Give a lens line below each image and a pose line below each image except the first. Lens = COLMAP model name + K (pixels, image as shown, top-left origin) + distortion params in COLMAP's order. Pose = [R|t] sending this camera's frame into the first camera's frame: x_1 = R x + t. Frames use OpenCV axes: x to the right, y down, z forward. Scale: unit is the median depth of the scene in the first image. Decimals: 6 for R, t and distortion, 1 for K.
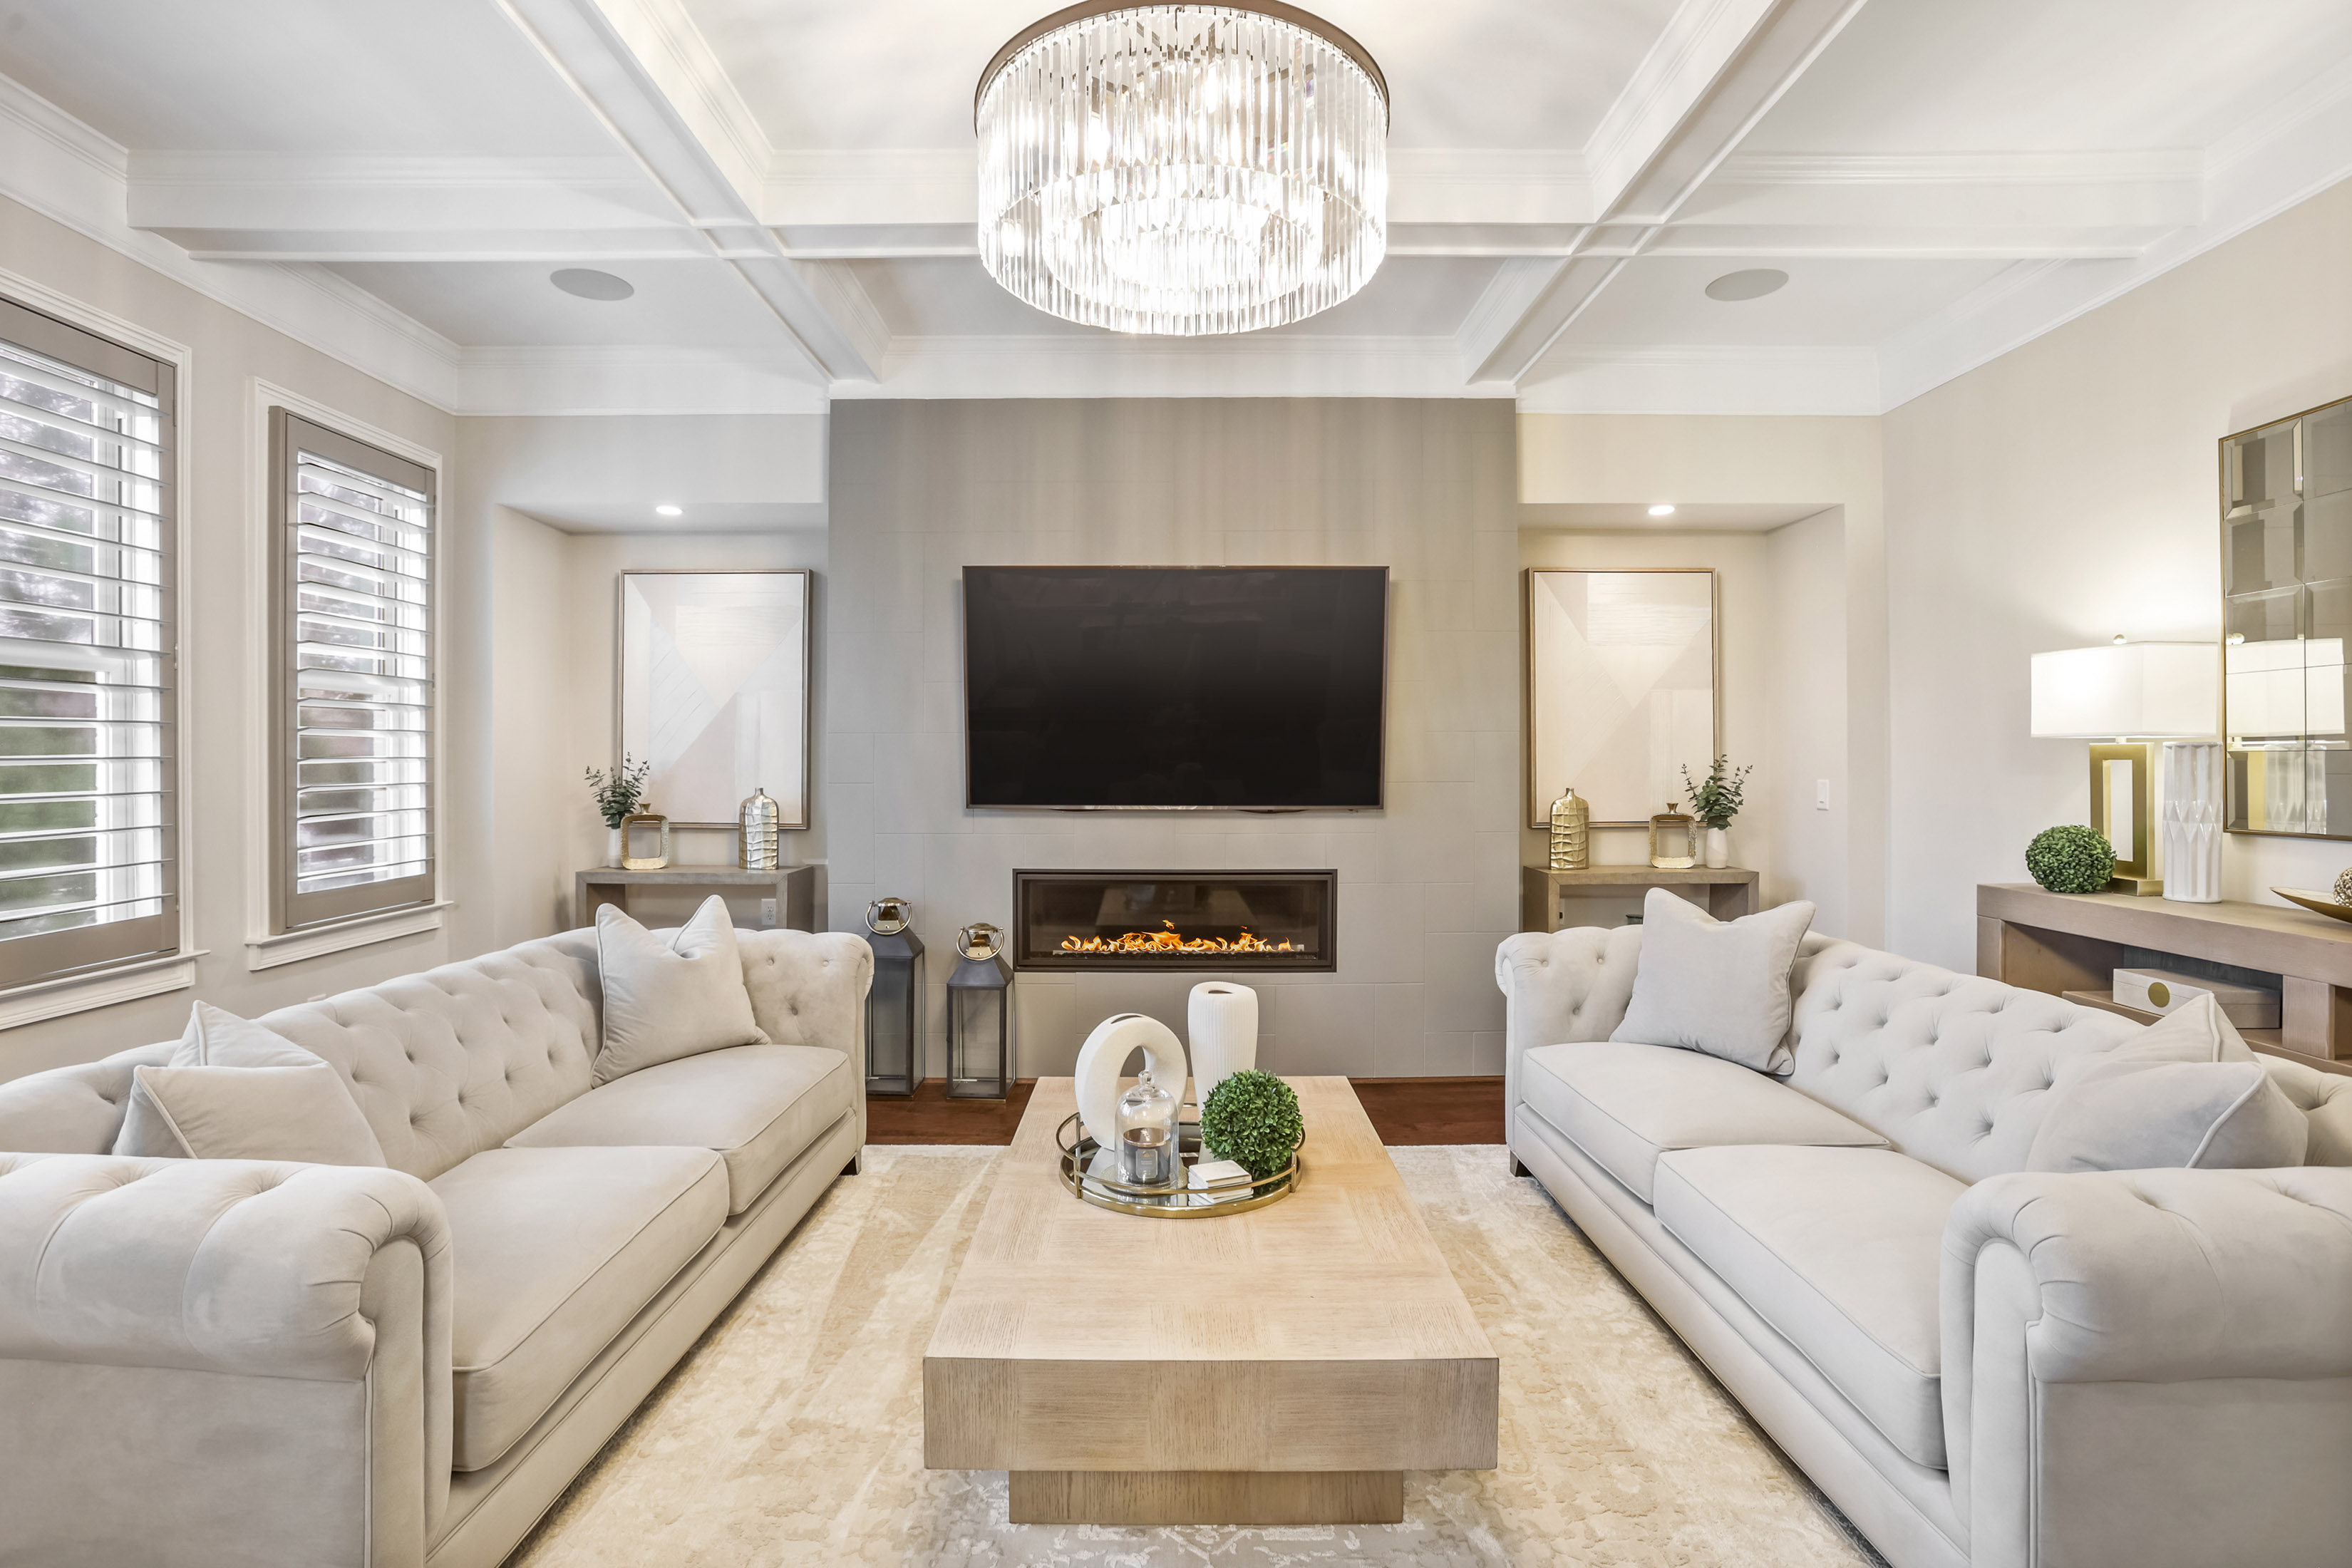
lens RADIAL K [[1137.7, 0, 1171.0], [0, 1137.7, 763.4], [0, 0, 1]] dist [-0.065220, 0.042509]
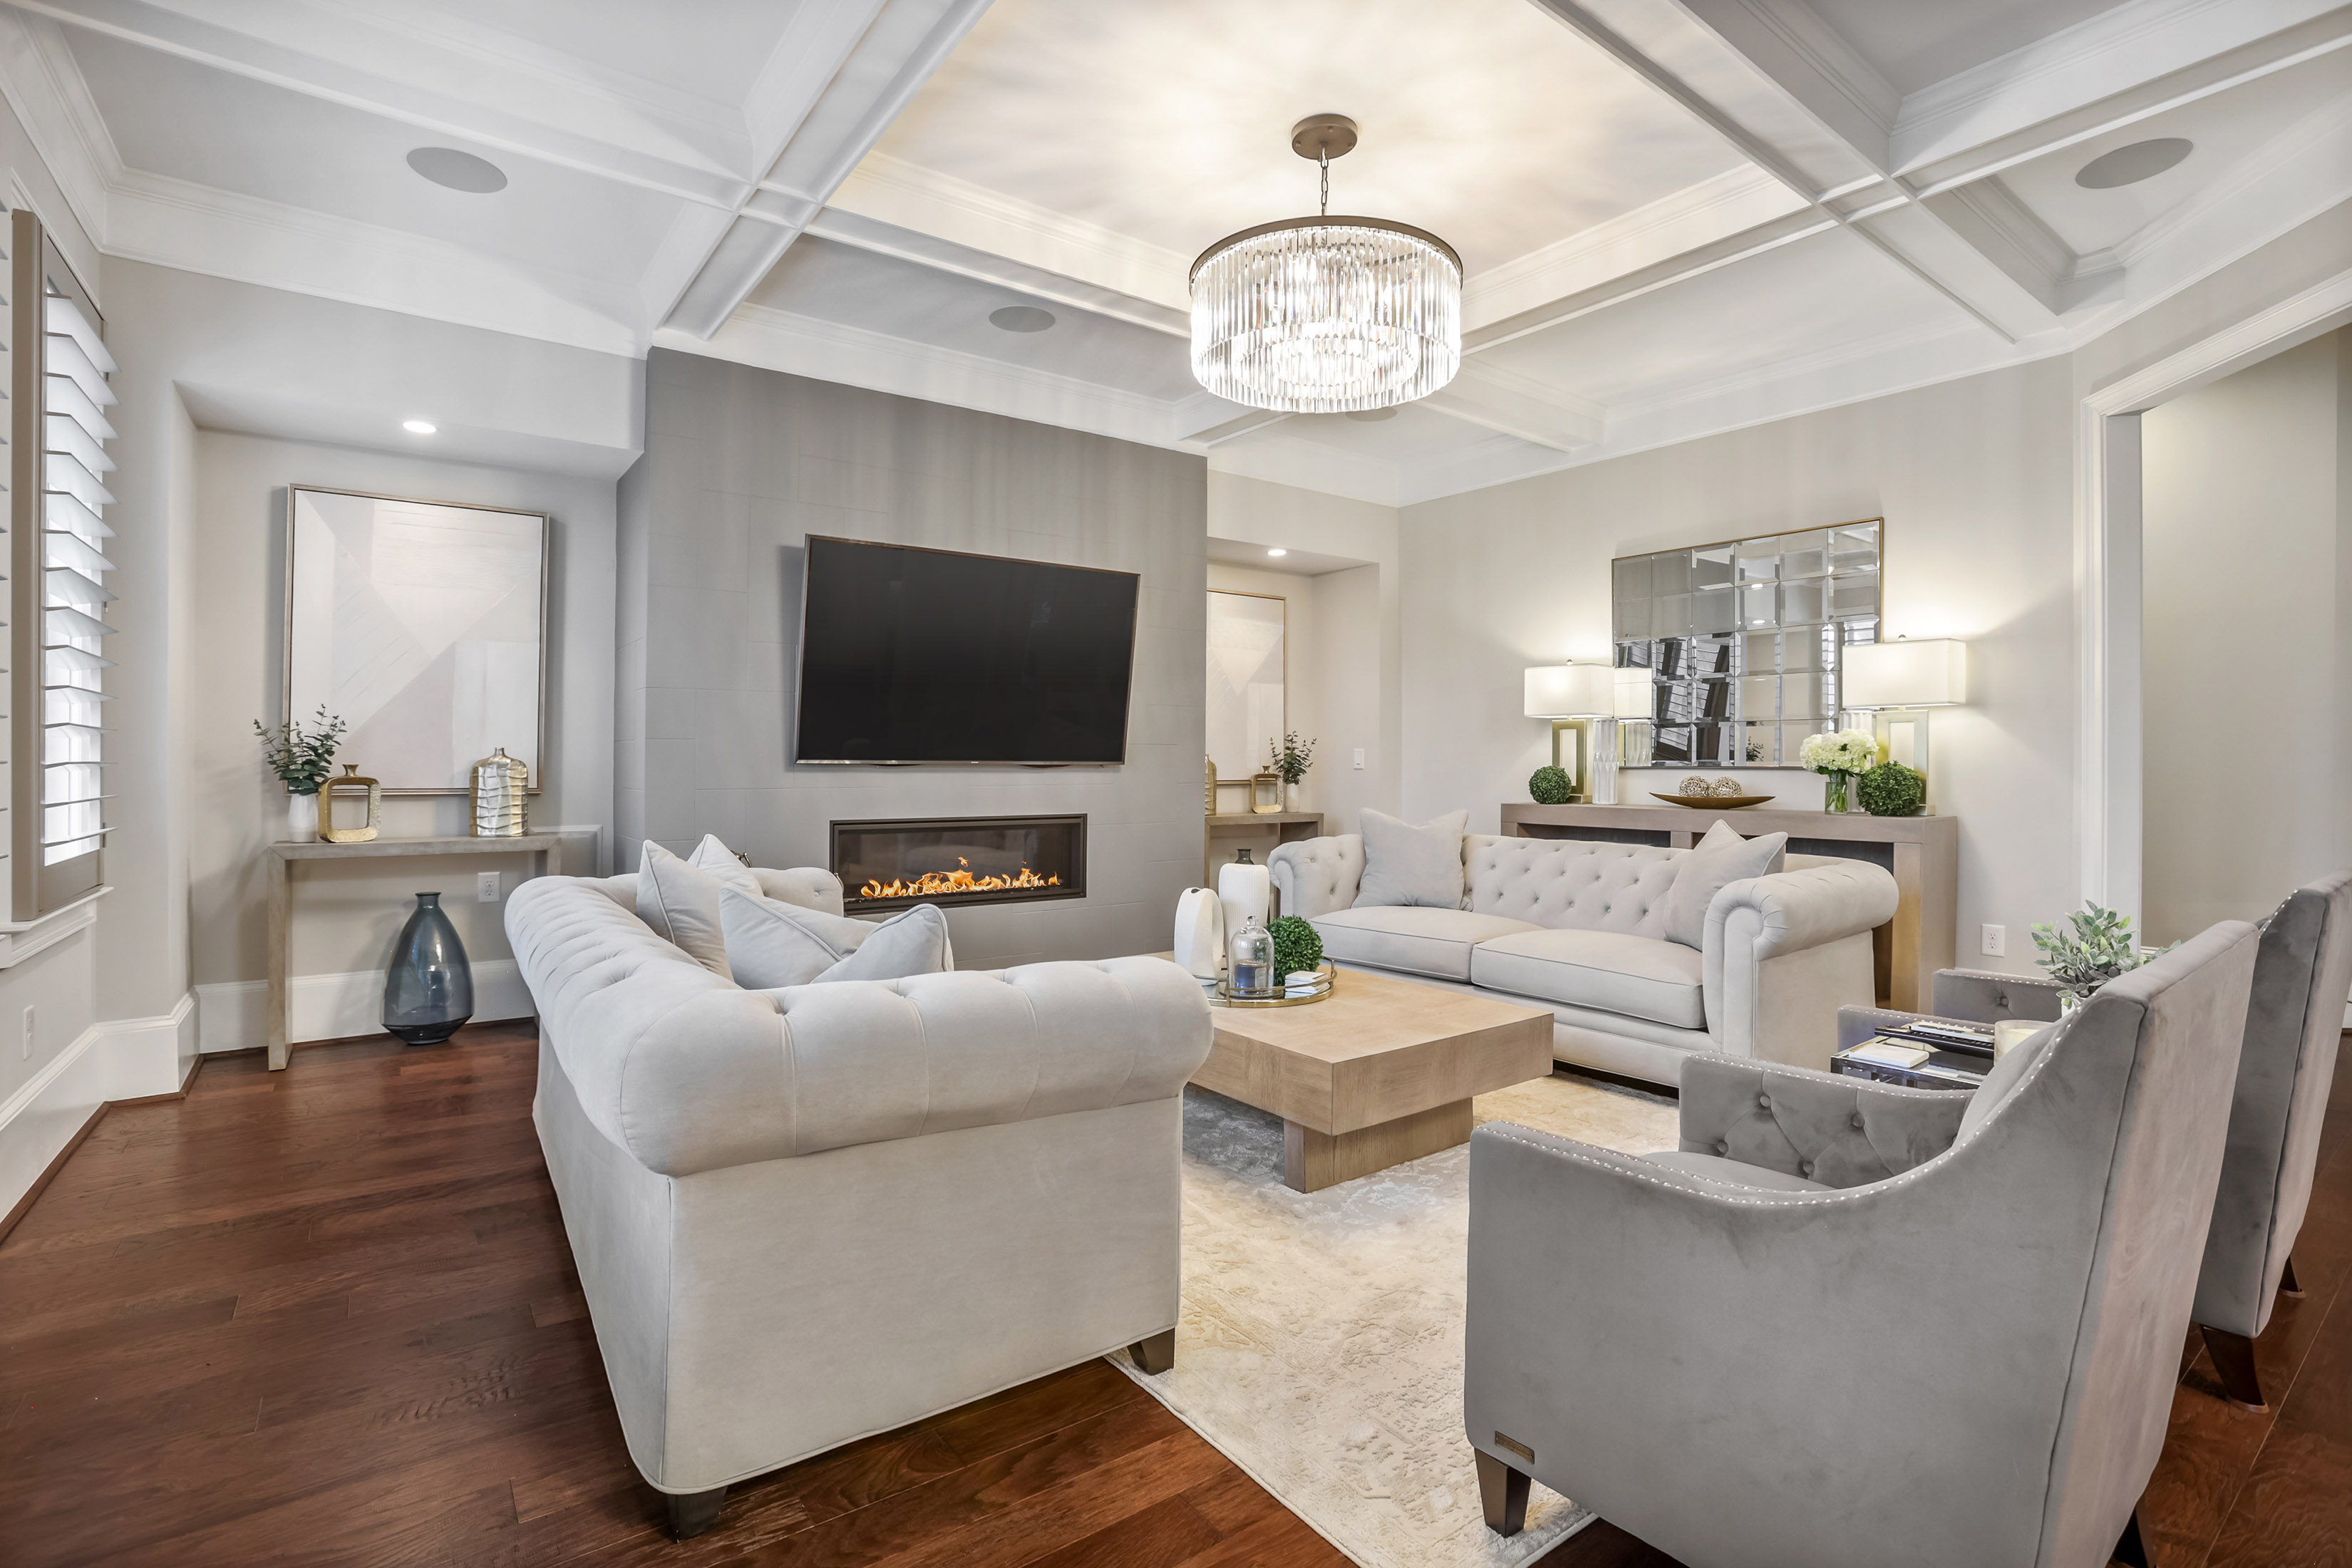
lens RADIAL K [[1109.4, 0, 1230.8], [0, 1109.4, 785.6], [0, 0, 1]] dist [-0.101100, 0.038192]
pose [[0.785455, -0.009361, 0.618848, -0.479495], [-0.000199, 0.999882, 0.015377, 0.043209], [-0.618919, -0.012201, 0.785360, -0.042673]]
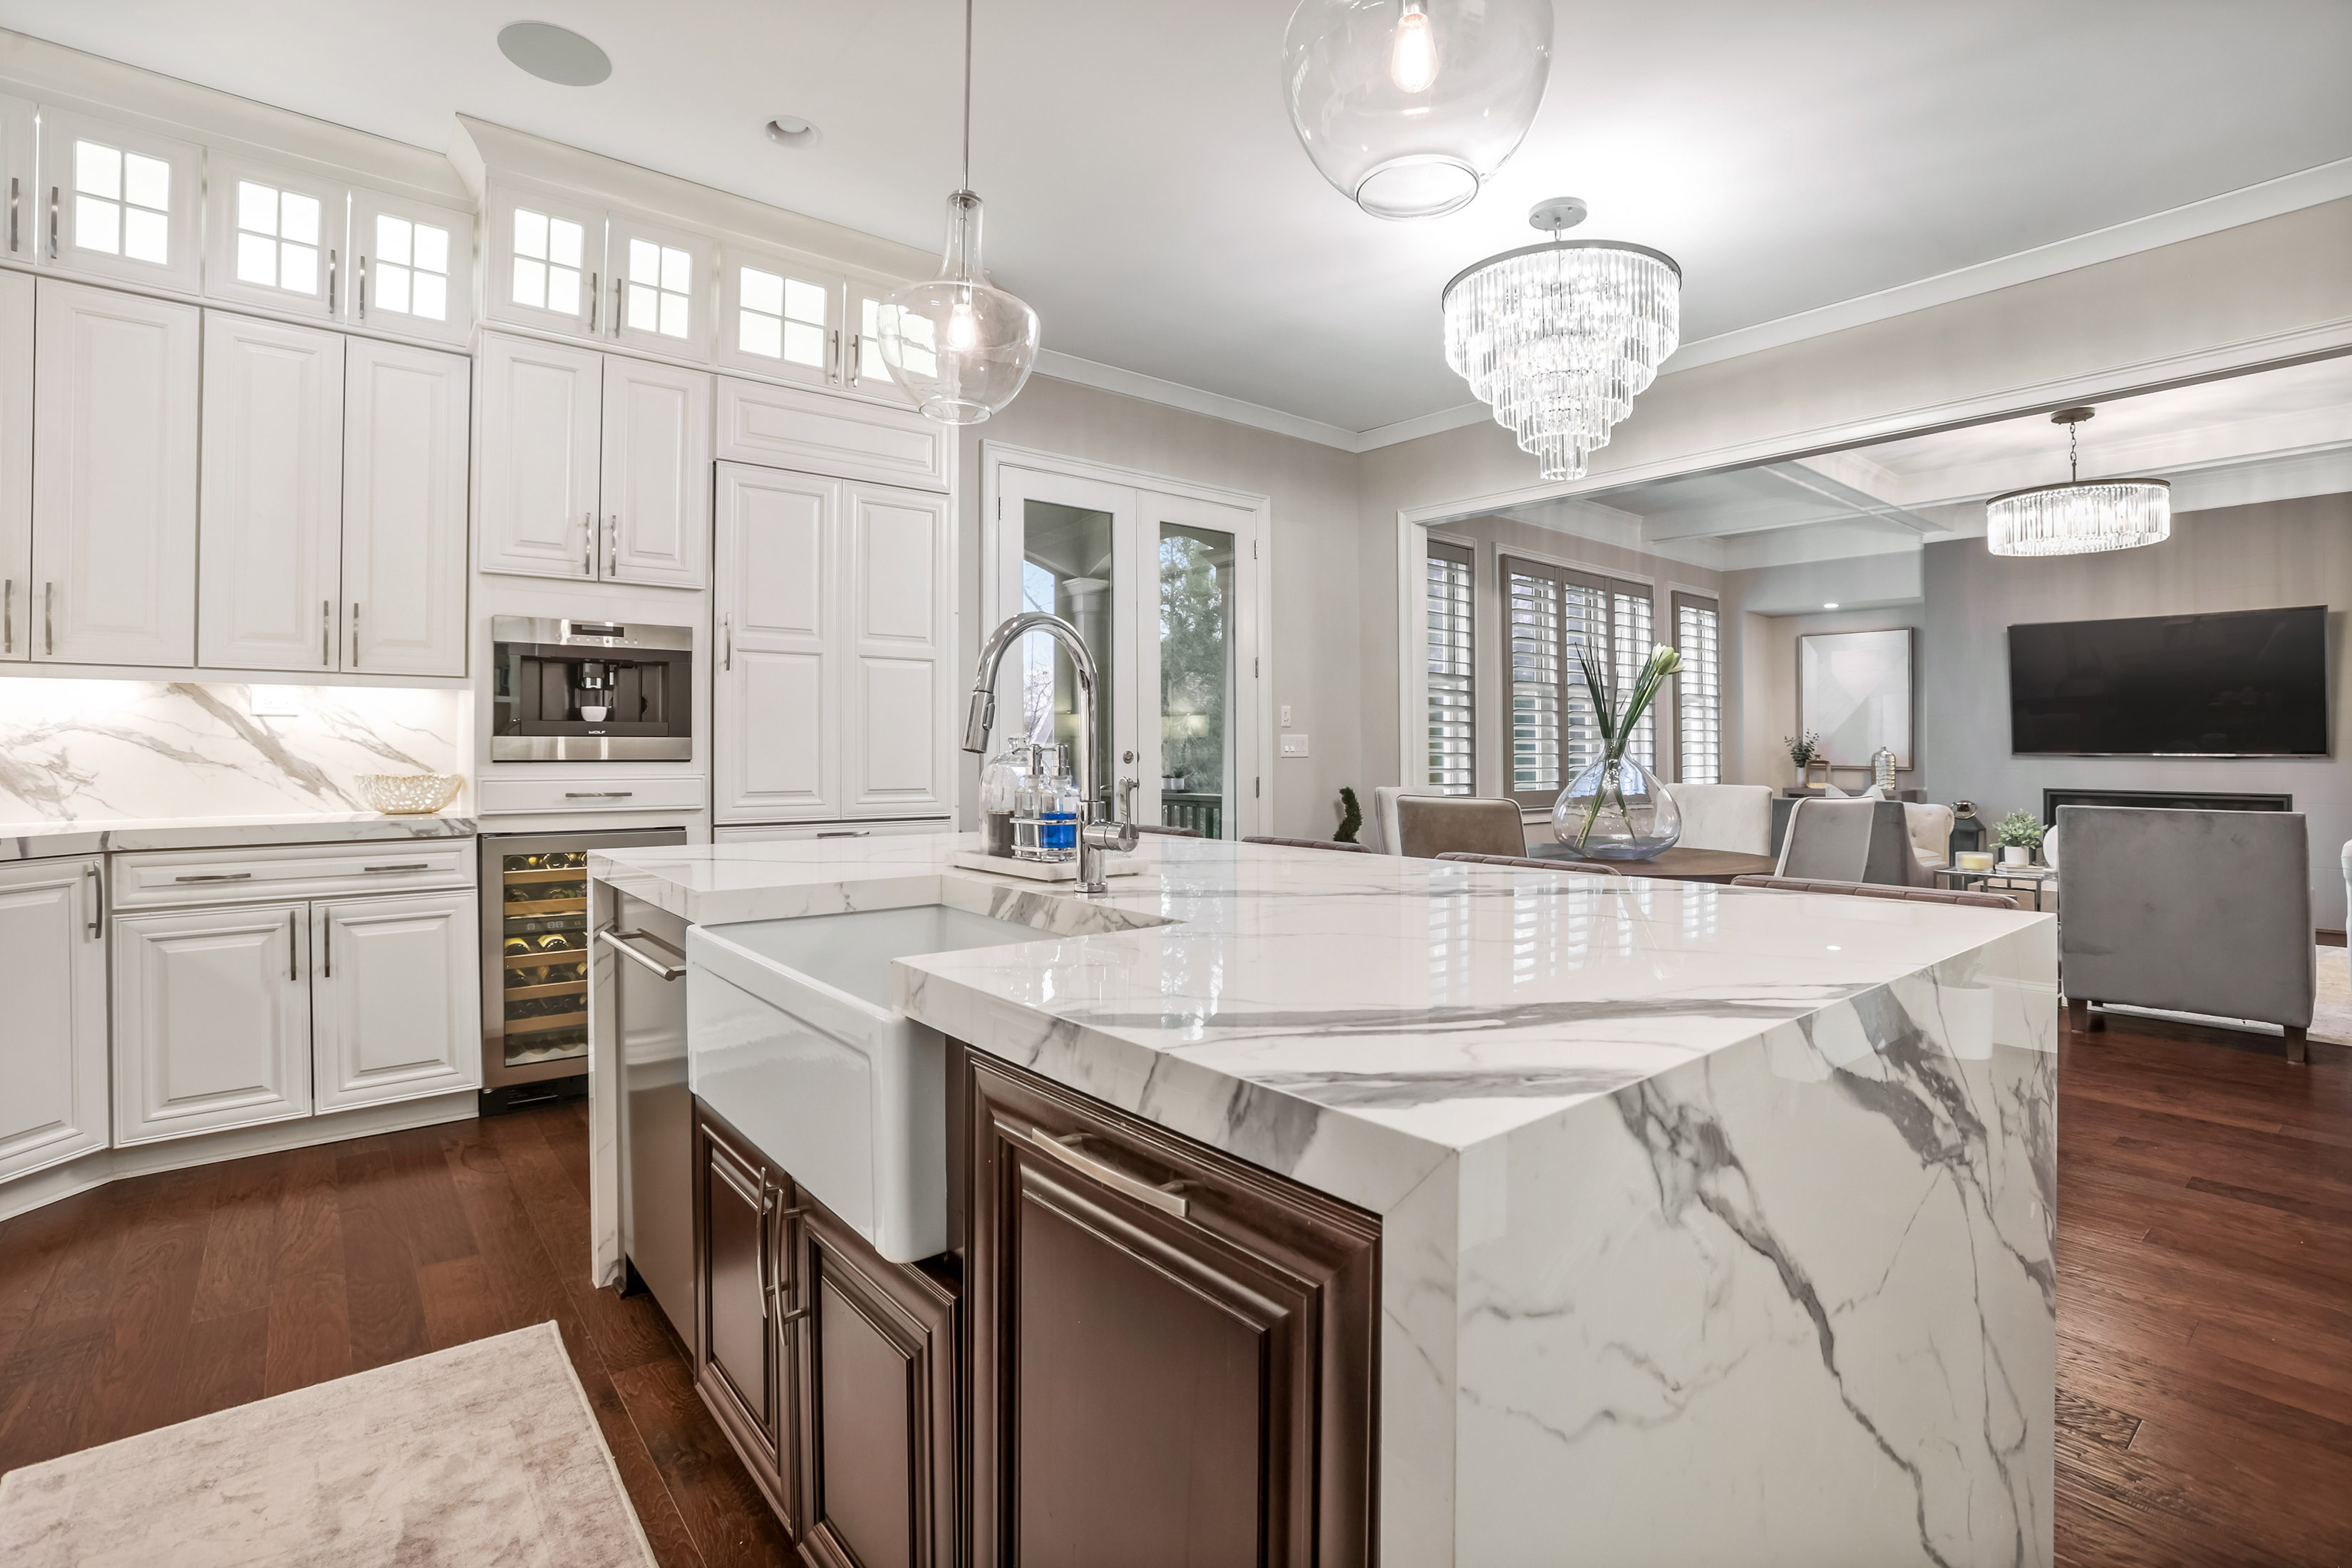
lens RADIAL K [[1103.0, 0, 1169.0], [0, 1103.0, 724.6], [0, 0, 1]] dist [-0.058724, 0.021803]
pose [[0.628798, -0.016427, -0.777395, 0.310753], [-0.002961, 0.999719, -0.023521, 0.034394], [0.777563, 0.017092, 0.628573, -1.153495]]
